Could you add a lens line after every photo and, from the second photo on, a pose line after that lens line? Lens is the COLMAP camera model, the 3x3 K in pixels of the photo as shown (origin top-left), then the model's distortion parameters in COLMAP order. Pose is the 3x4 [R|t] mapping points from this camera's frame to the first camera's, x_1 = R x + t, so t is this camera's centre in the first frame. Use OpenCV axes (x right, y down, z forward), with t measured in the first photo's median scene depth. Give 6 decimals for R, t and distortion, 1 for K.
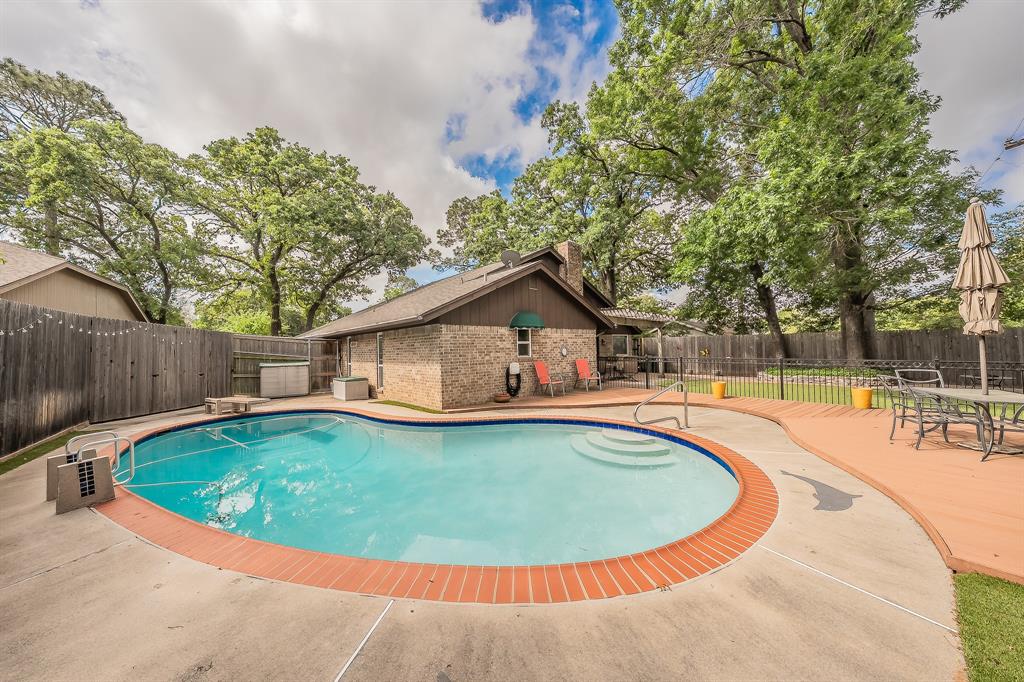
lens RADIAL K [[350.8, 0, 513.8], [0, 350.8, 337.4], [0, 0, 1]] dist [0.000074, 0.000089]
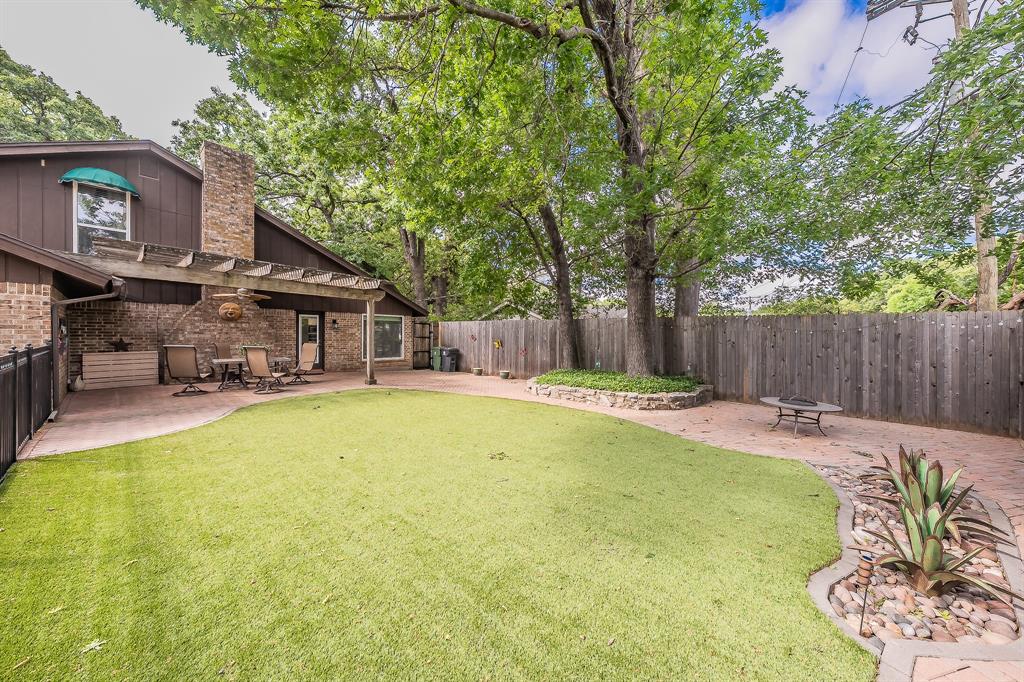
lens RADIAL K [[350.8, 0, 510.1], [0, 350.8, 337.2], [0, 0, 1]] dist [0.000074, 0.000089]
pose [[0.990291, 0.028271, 0.136104, 0.768727], [-0.032546, 0.999041, 0.029289, 0.012148], [-0.135146, -0.033434, 0.990261, 0.497581]]
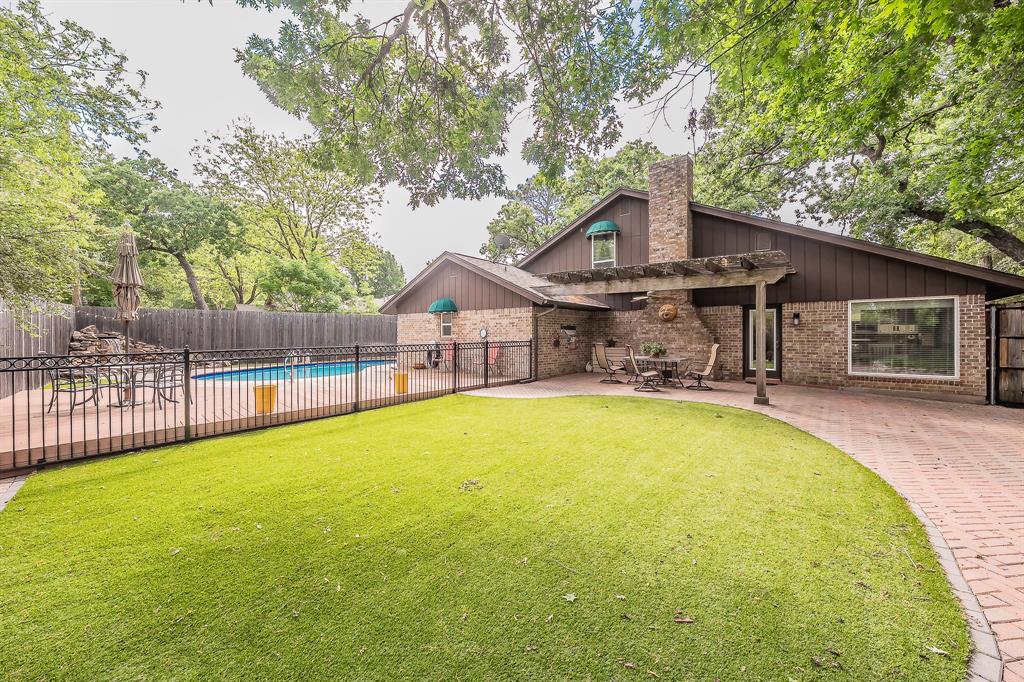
lens RADIAL K [[407.2, 0, 512.9], [0, 407.2, 338.8], [0, 0, 1]] dist [0.002179, 0.000106]
pose [[0.154273, 0.031051, -0.987540, 1.094833], [0.025421, 0.999050, 0.035384, 0.015640], [0.987701, -0.030564, 0.153337, 0.789738]]
